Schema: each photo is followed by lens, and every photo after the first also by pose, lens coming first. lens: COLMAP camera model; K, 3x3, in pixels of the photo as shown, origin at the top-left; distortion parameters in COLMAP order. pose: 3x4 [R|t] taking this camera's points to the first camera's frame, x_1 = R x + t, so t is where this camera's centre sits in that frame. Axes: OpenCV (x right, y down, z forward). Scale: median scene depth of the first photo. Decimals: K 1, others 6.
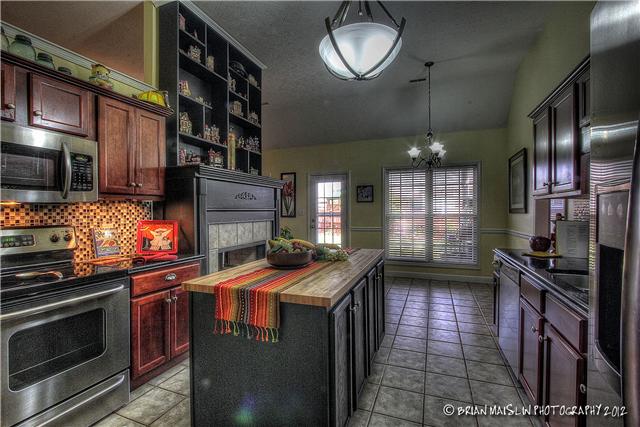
lens RADIAL K [[293.9, 0, 319.0], [0, 293.9, 212.5], [0, 0, 1]] dist [-0.014069, -0.000088]
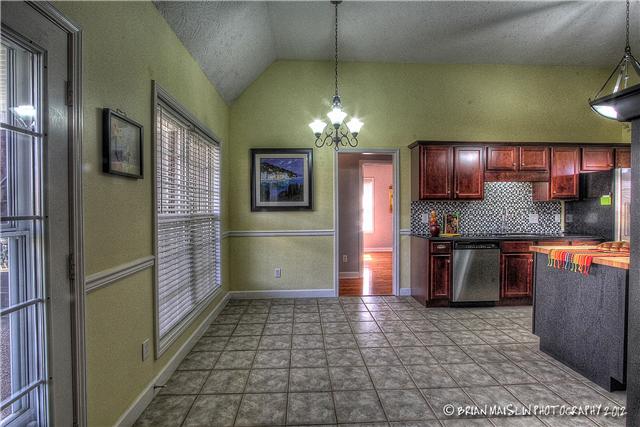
lens RADIAL K [[293.9, 0, 317.7], [0, 293.9, 213.0], [0, 0, 1]] dist [-0.014069, -0.000088]
pose [[-0.413389, -0.008295, 0.910517, -0.339055], [0.008360, 0.999882, 0.012905, -0.005371], [-0.910516, 0.012947, -0.413271, 1.831727]]
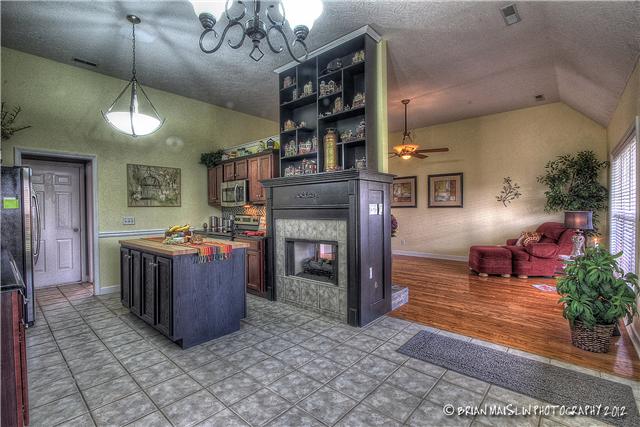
lens RADIAL K [[293.9, 0, 317.0], [0, 293.9, 213.8], [0, 0, 1]] dist [-0.014069, -0.000088]
pose [[-0.344579, 0.022051, -0.938498, 0.841970], [0.003948, 0.999749, 0.022041, -0.012468], [0.938749, 0.003890, -0.344579, 1.565356]]
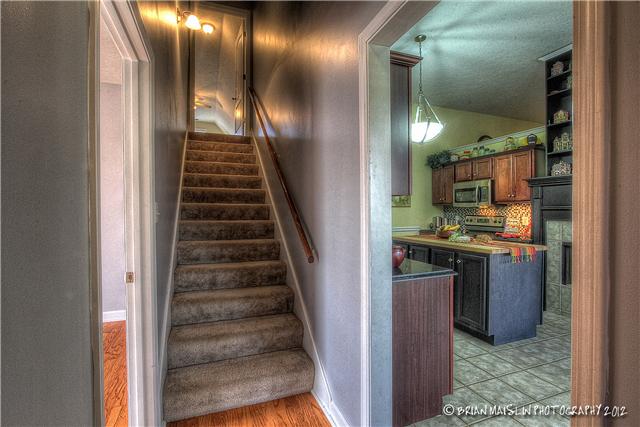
lens RADIAL K [[293.9, 0, 316.9], [0, 293.9, 214.0], [0, 0, 1]] dist [-0.014069, -0.000088]
pose [[-0.742639, 0.013011, -0.669565, 1.170686], [0.001022, 0.999832, 0.018294, -0.011202], [0.669691, 0.012902, -0.742528, 1.184561]]
